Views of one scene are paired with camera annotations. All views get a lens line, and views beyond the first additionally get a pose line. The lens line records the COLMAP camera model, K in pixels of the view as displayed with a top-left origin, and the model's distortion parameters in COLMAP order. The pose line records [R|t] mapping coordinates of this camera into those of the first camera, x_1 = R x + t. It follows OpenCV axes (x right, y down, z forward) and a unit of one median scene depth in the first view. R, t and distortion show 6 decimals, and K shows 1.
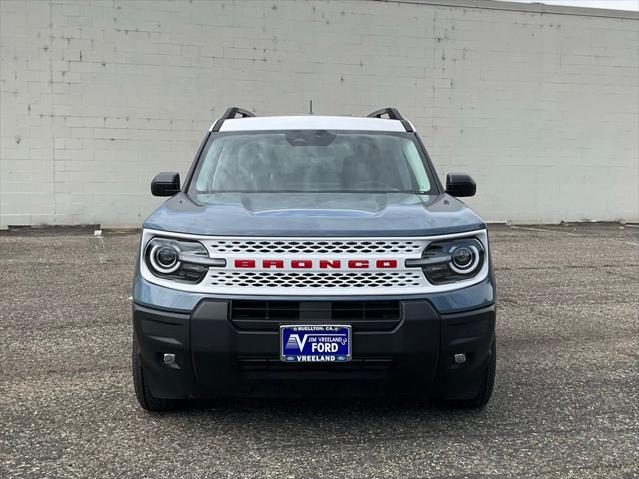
lens RADIAL K [[828.2, 0, 317.8], [0, 828.2, 251.4], [0, 0, 1]] dist [0.034083, -0.002446]
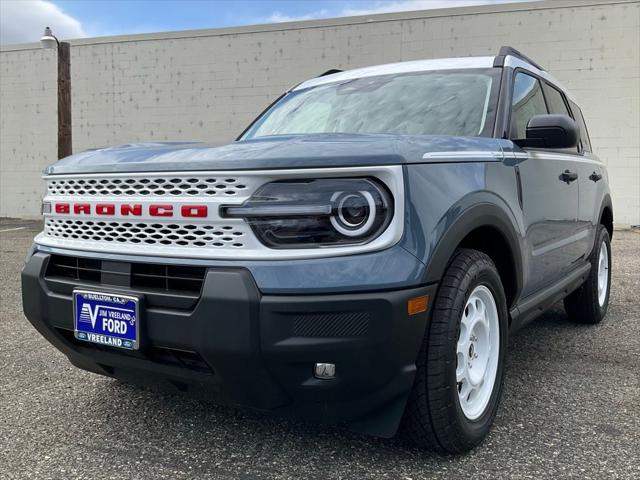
lens RADIAL K [[617.1, 0, 318.1], [0, 617.1, 257.8], [0, 0, 1]] dist [0.074771, -0.172336]
pose [[0.826784, 0.052721, -0.560044, 0.442068], [-0.048577, 0.998571, 0.022290, 0.036305], [0.560419, 0.008776, 0.828163, 0.644097]]
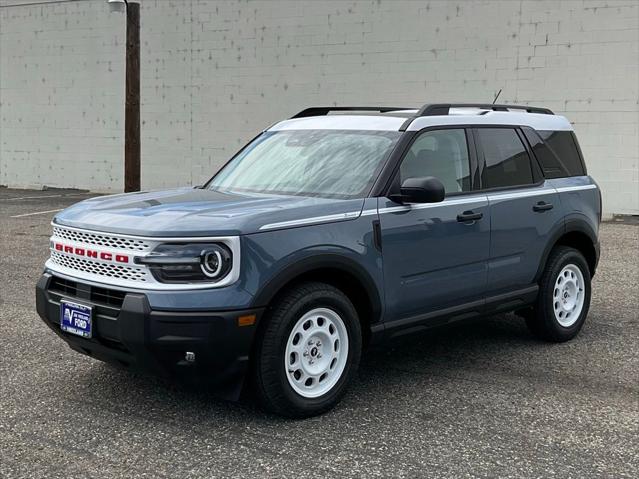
lens RADIAL K [[850.5, 0, 319.5], [0, 850.5, 239.5], [0, 0, 1]] dist [0.078762, -0.041532]
pose [[0.698067, 0.082822, -0.711227, 1.091744], [-0.075242, 0.996273, 0.042167, -0.079920], [0.712069, 0.024079, 0.701697, 0.373494]]
